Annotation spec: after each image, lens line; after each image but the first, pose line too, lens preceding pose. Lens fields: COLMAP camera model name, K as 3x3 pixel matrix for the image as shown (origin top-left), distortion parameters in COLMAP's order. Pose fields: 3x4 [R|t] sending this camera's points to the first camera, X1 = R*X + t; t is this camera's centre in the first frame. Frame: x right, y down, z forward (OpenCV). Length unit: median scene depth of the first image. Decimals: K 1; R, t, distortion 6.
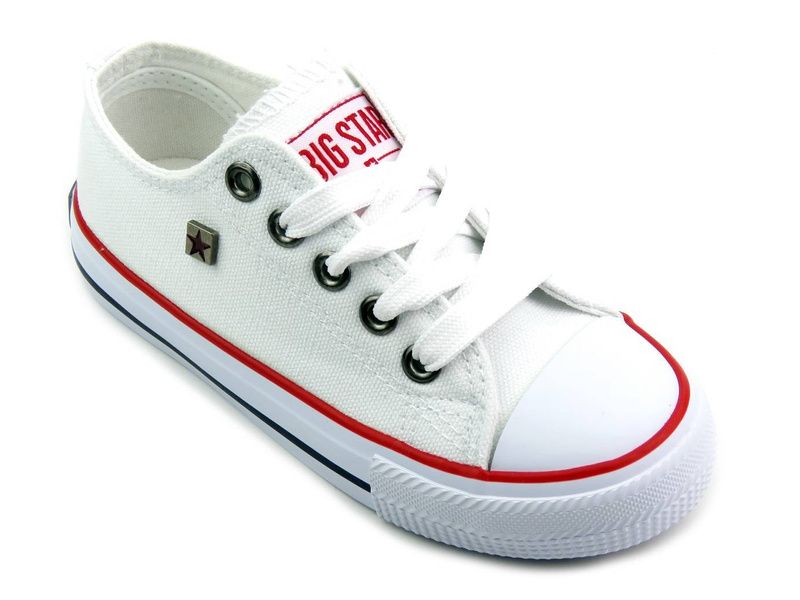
lens RADIAL K [[2340.6, 0, 400.0], [0, 2340.6, 300.0], [0, 0, 1]] dist [-0.124131, -0.584365]
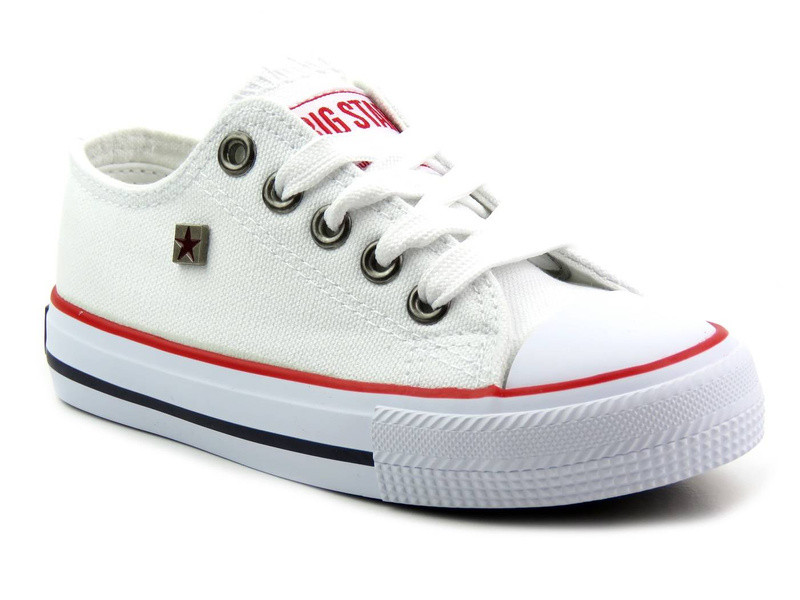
lens RADIAL K [[3388.9, 0, 400.0], [0, 3388.9, 300.0], [0, 0, 1]] dist [-0.093643, -2.739206]
pose [[0.999353, -0.016998, -0.031704, 0.039572], [-0.000813, 0.870414, -0.492319, 0.668376], [0.035964, 0.492026, 0.869837, -0.140817]]
